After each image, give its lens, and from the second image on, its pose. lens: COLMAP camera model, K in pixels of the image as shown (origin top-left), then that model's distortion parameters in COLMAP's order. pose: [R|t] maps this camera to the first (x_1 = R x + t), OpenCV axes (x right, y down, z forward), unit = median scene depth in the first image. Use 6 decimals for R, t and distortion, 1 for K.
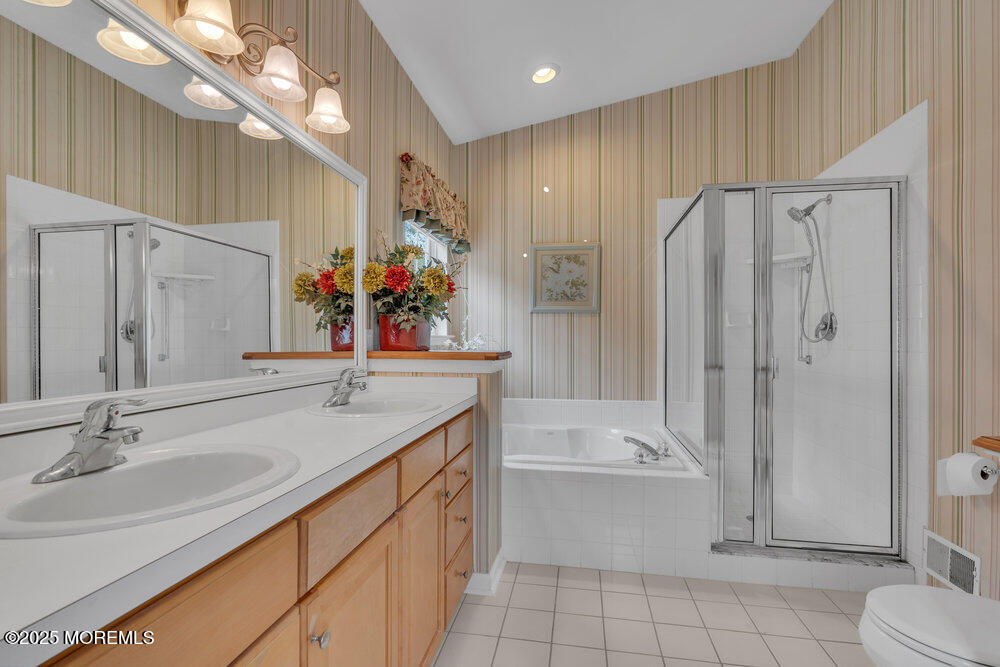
lens RADIAL K [[454.8, 0, 501.3], [0, 454.8, 338.3], [0, 0, 1]] dist [0.003053, 0.001796]
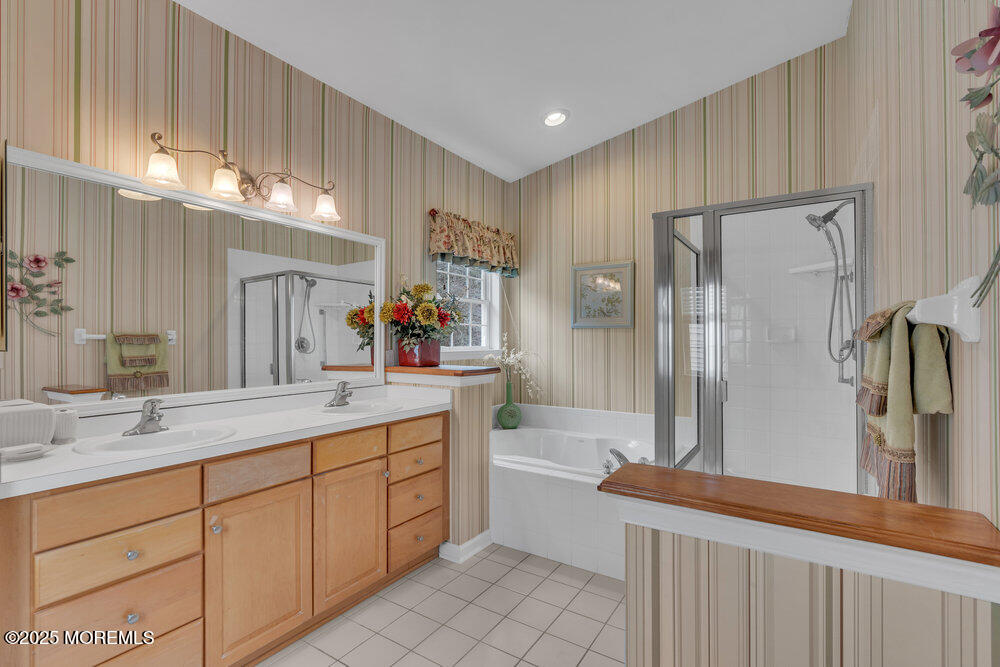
lens RADIAL K [[454.8, 0, 498.6], [0, 454.8, 336.1], [0, 0, 1]] dist [0.003053, 0.001796]
pose [[0.918414, -0.007109, -0.395557, 0.396762], [0.004309, 0.999959, -0.007966, -0.036103], [0.395597, 0.005612, 0.918407, -0.078060]]
